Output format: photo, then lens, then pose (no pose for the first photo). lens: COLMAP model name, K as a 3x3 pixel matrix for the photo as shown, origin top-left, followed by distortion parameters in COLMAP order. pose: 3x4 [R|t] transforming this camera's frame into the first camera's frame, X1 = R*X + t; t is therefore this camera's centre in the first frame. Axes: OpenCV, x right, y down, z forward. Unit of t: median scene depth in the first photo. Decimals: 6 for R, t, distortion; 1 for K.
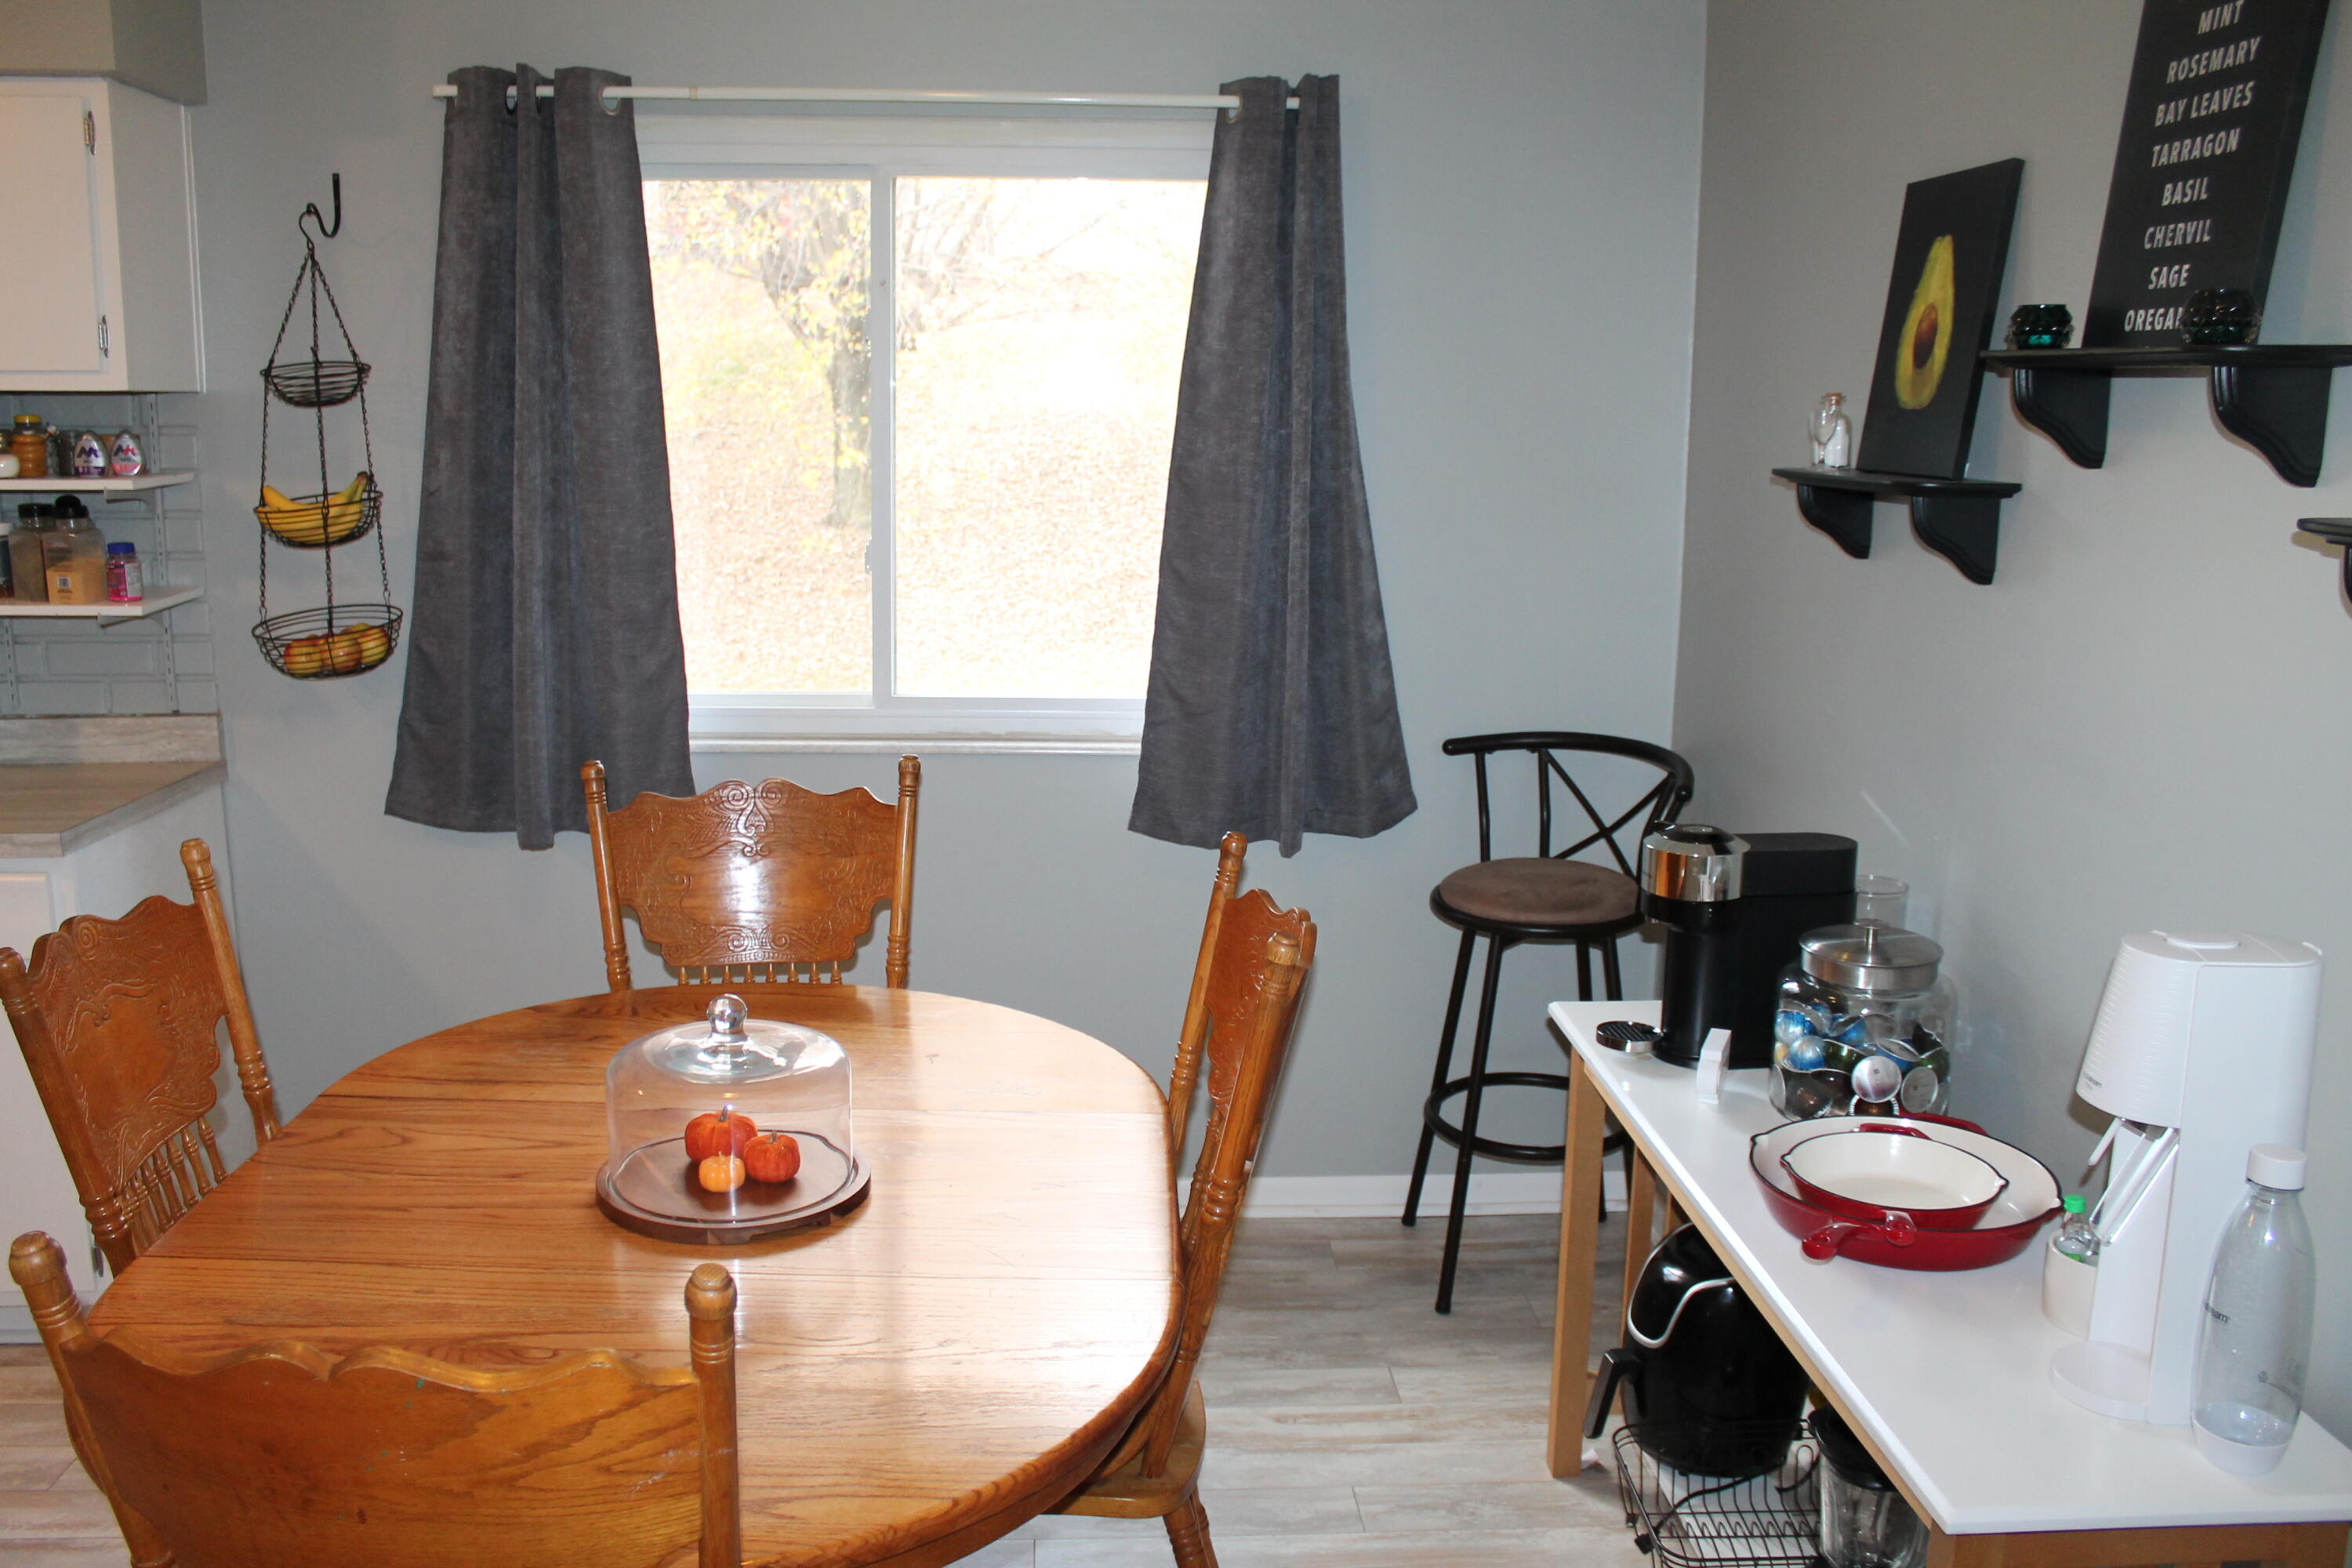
lens RADIAL K [[1987.6, 0, 1162.4], [0, 1987.6, 786.3], [0, 0, 1]] dist [-0.162324, 0.158481]
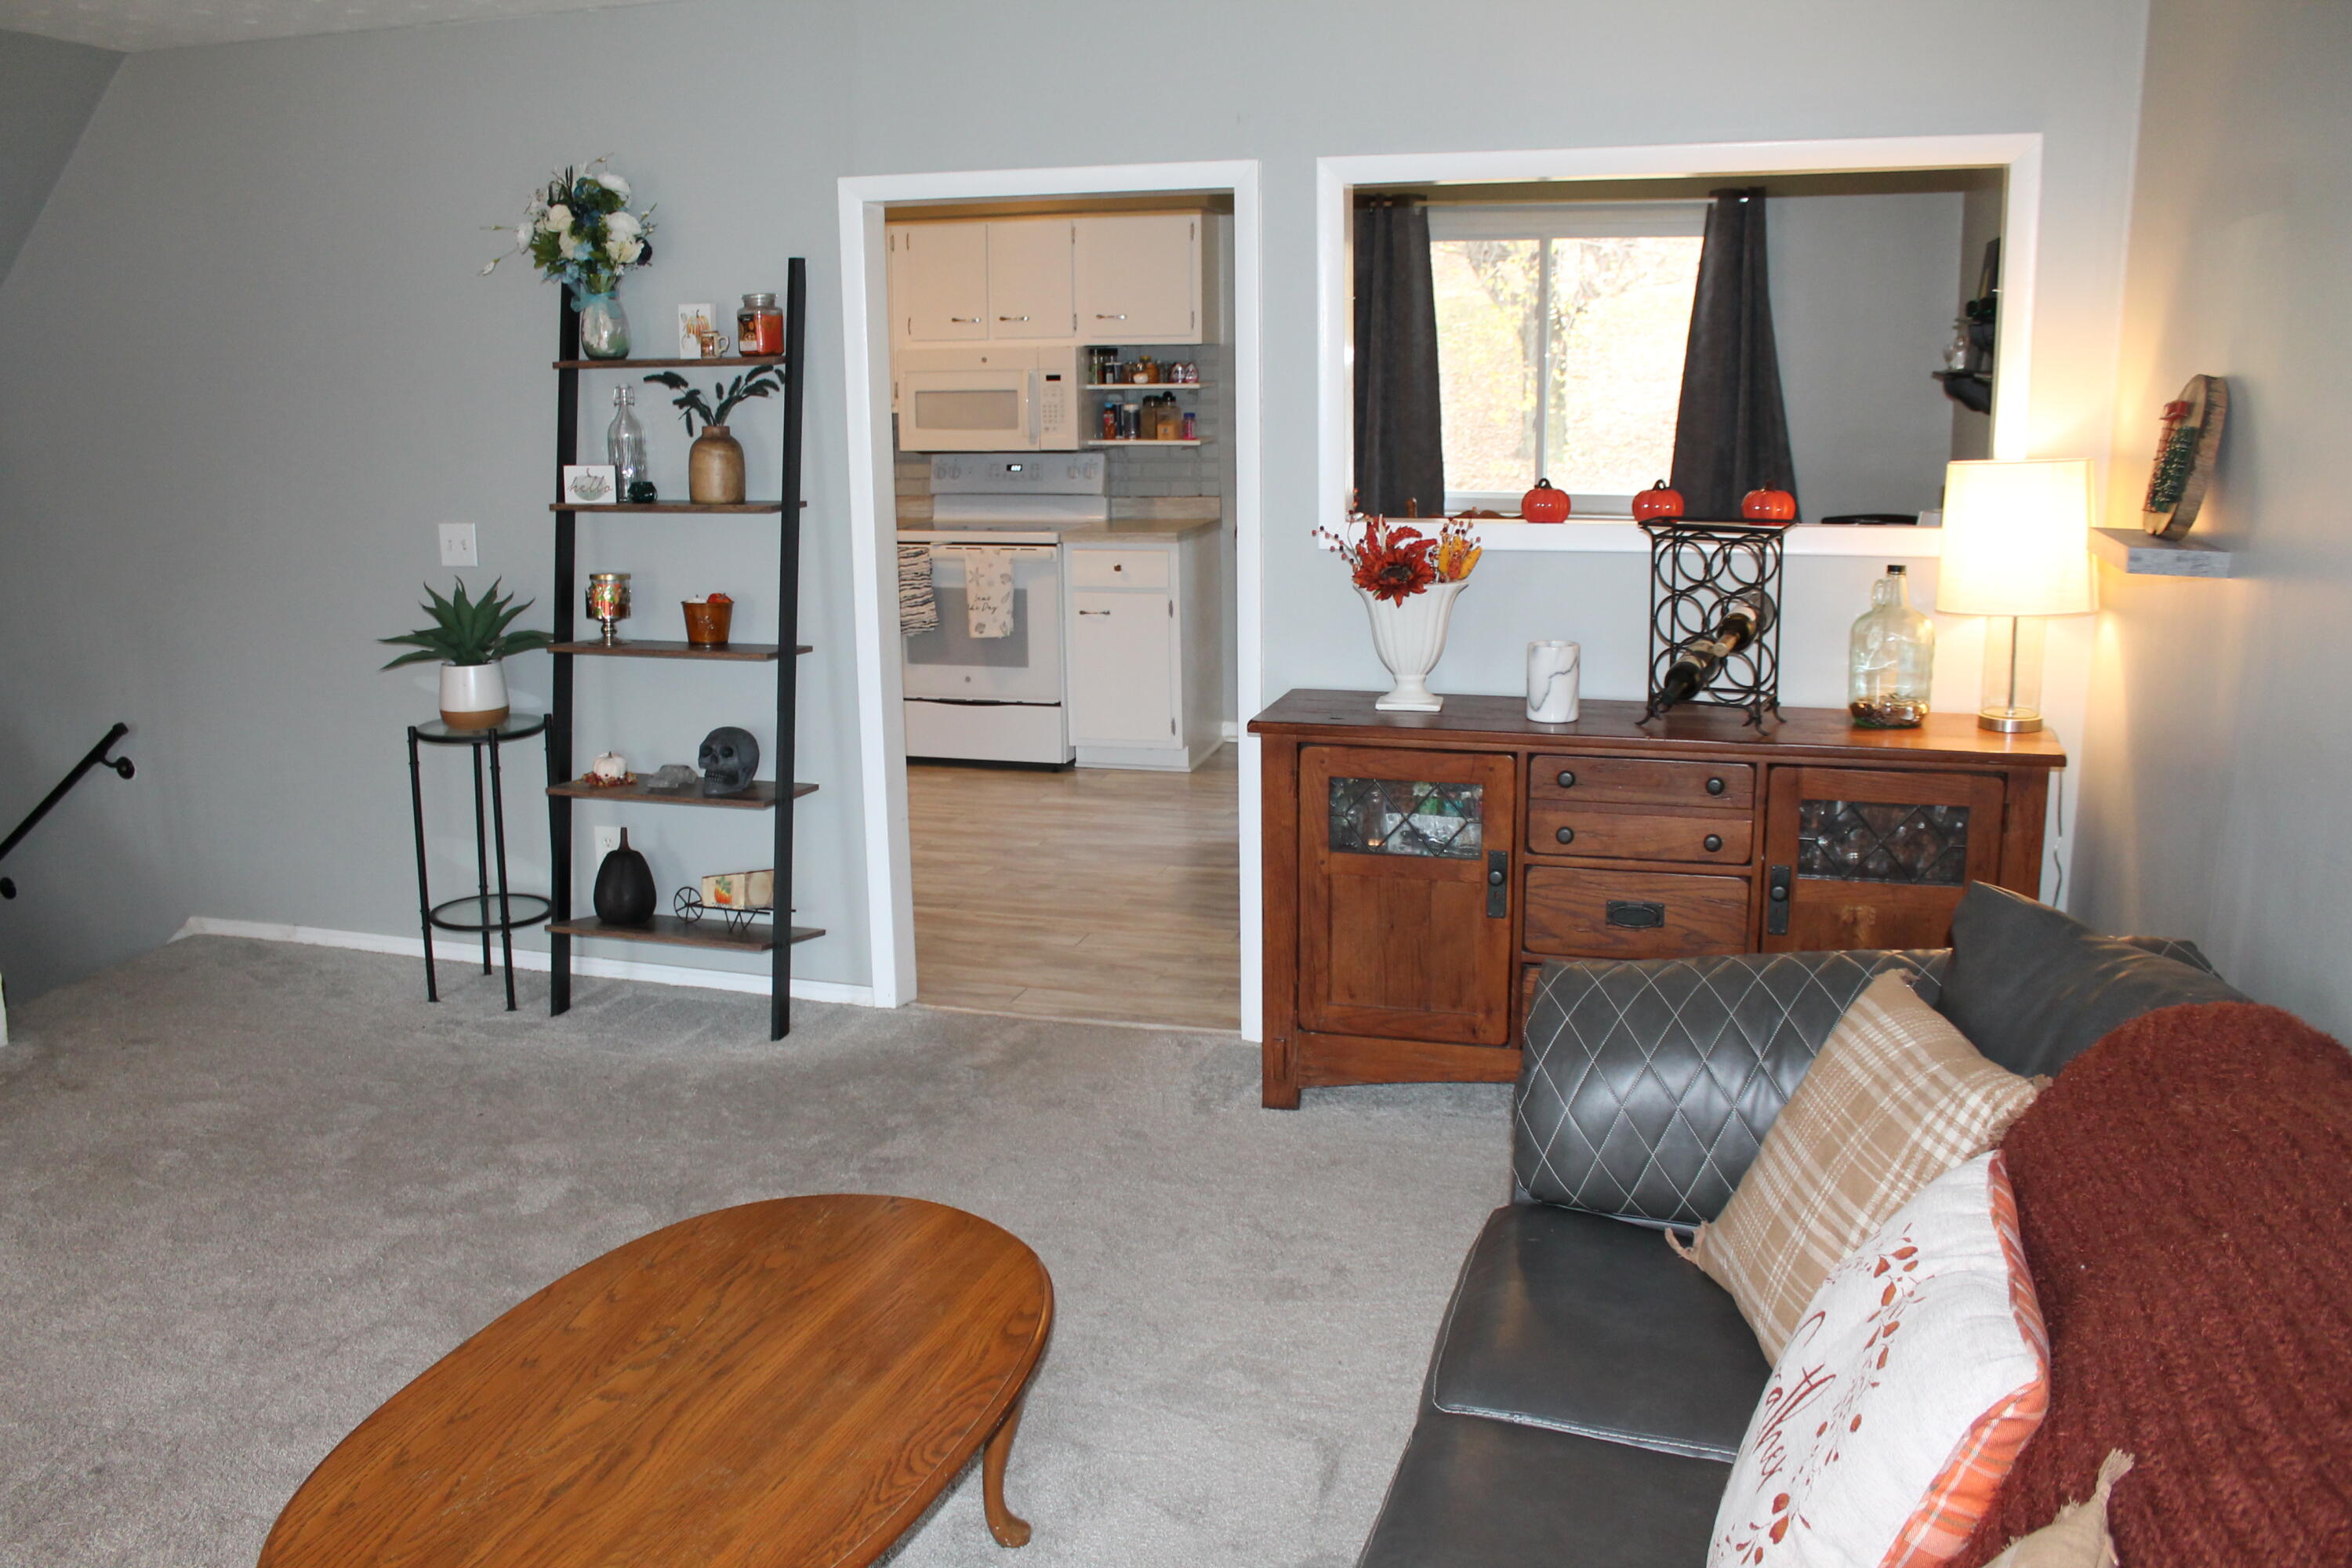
lens RADIAL K [[1987.6, 0, 1162.4], [0, 1987.6, 786.3], [0, 0, 1]] dist [-0.162324, 0.158481]
pose [[0.942090, 0.048818, -0.331789, 0.197786], [-0.041698, 0.998722, 0.028552, 0.233920], [0.332759, -0.013063, 0.942921, -1.136875]]
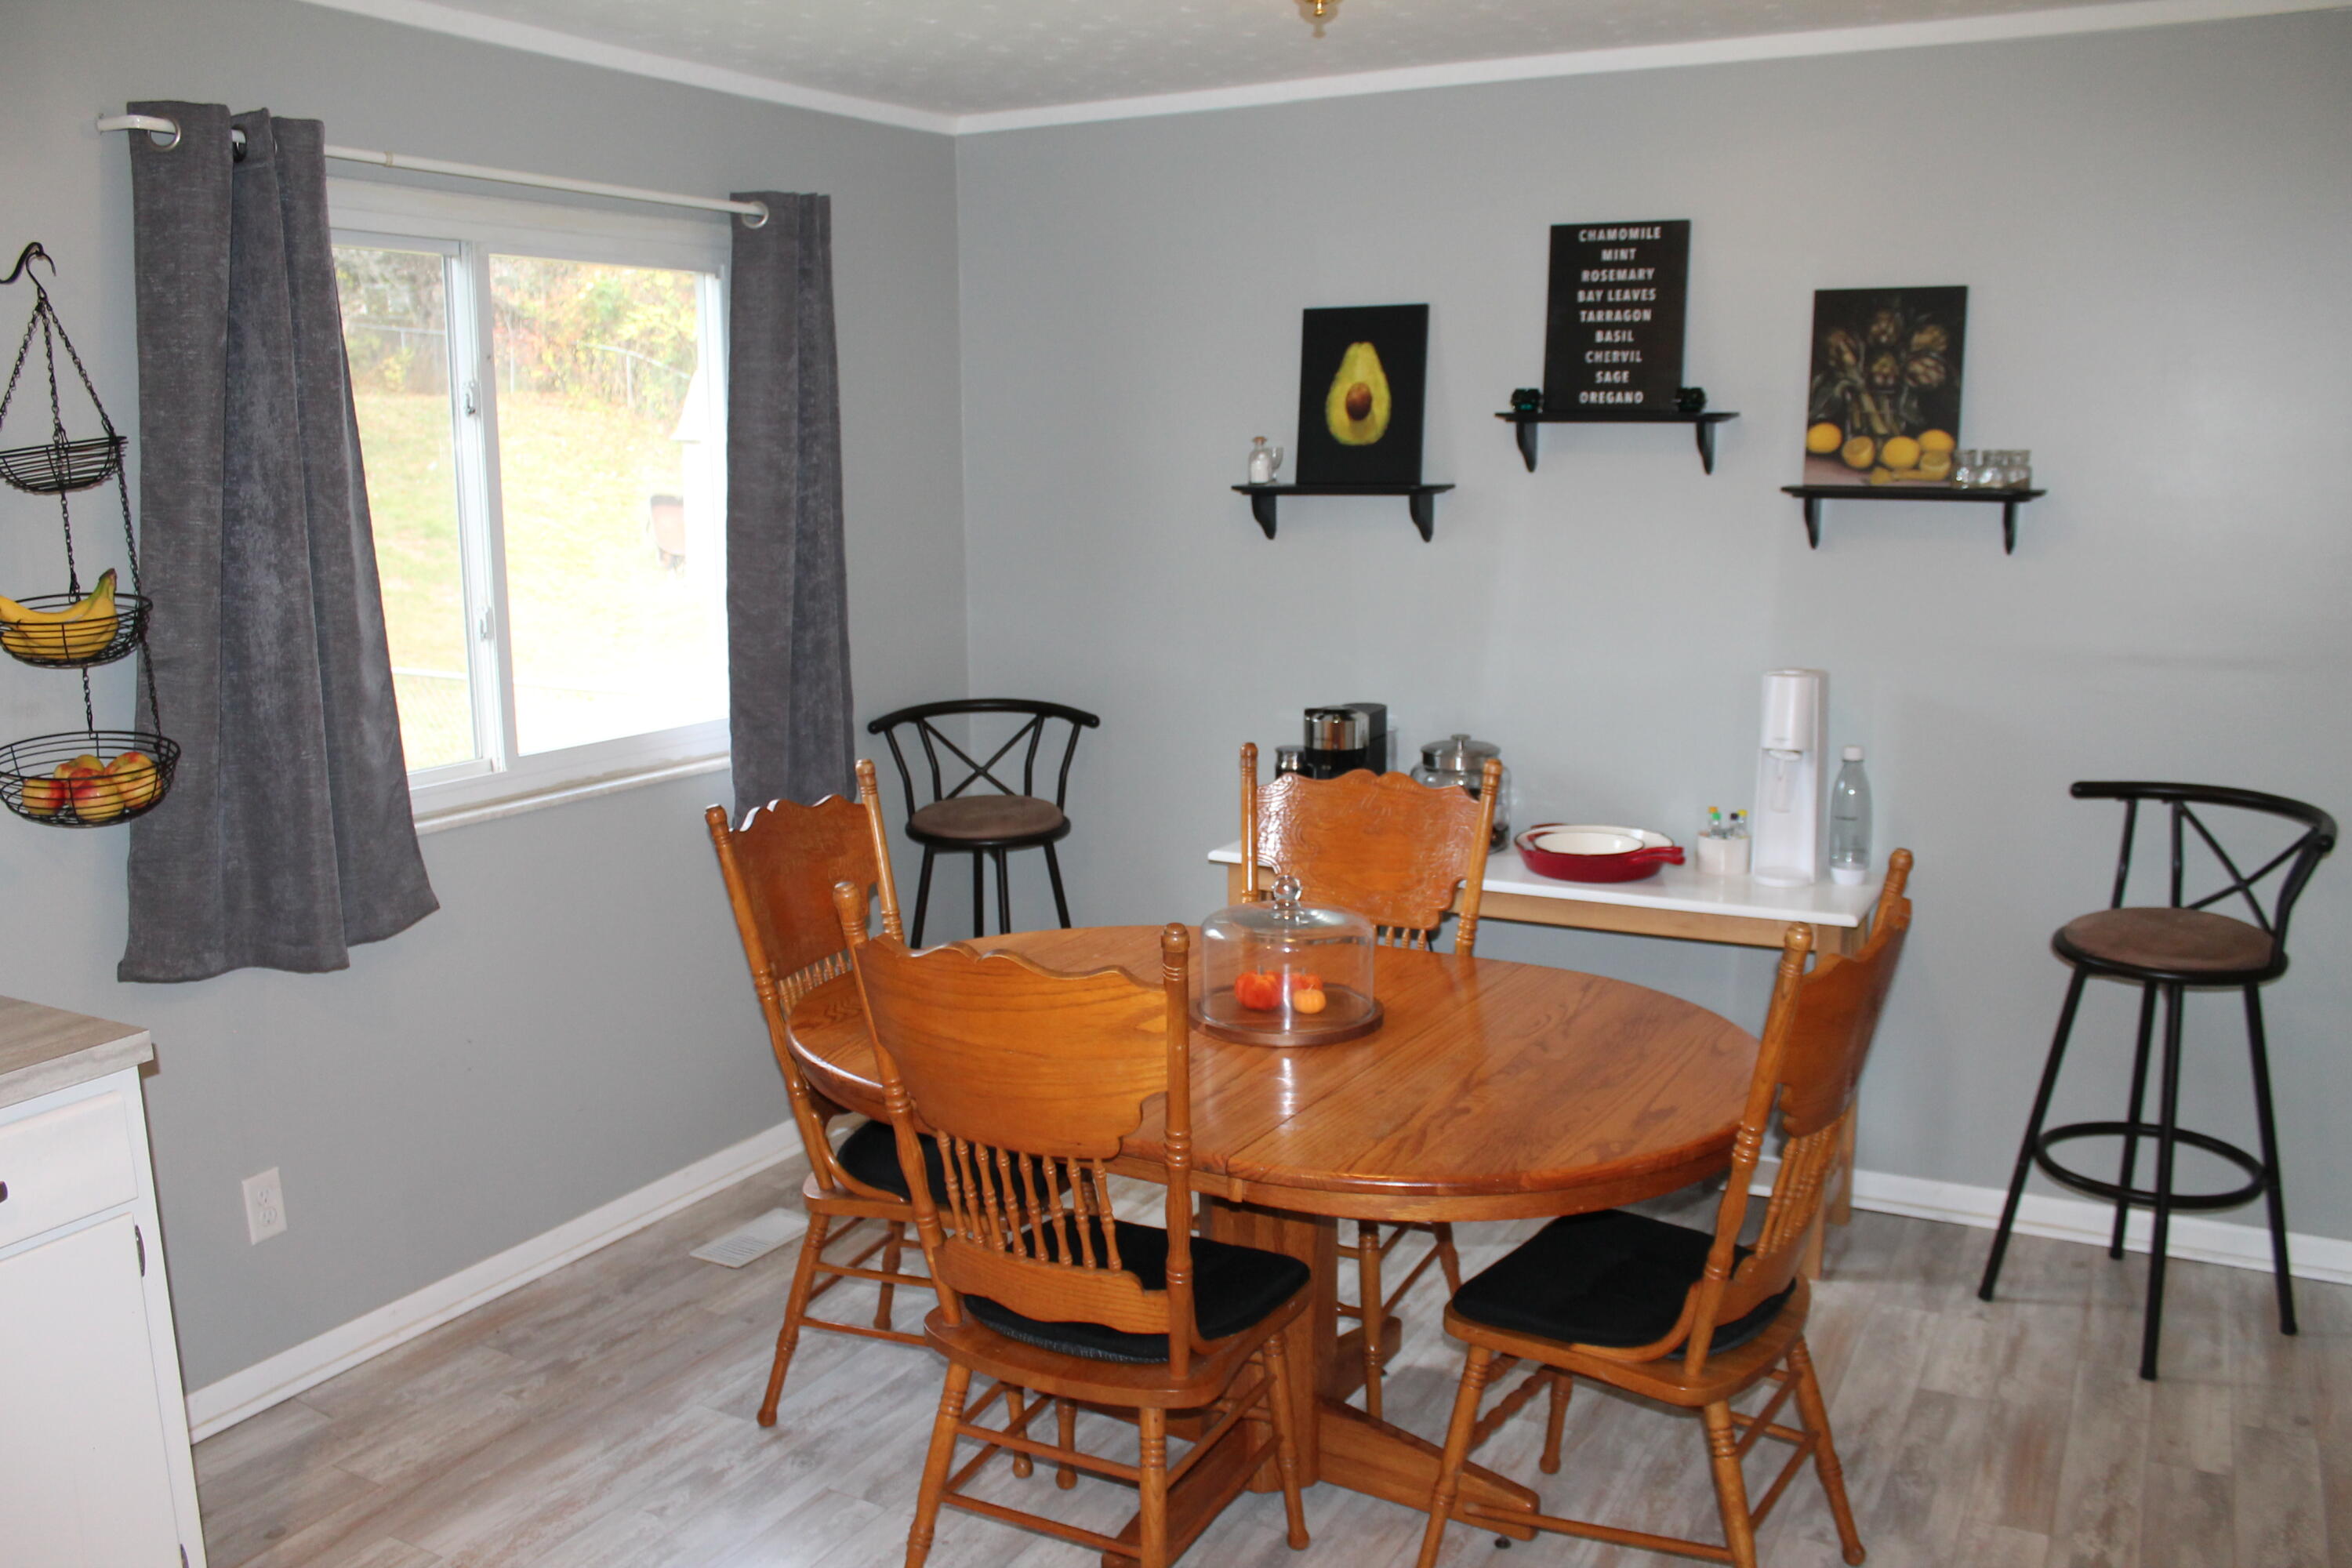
lens RADIAL K [[1987.6, 0, 1162.4], [0, 1987.6, 786.3], [0, 0, 1]] dist [-0.162324, 0.158481]
pose [[0.520272, -0.165125, 0.837885, -0.892311], [0.182314, 0.979987, 0.079924, -0.053721], [-0.834313, 0.111176, 0.539964, 0.184961]]
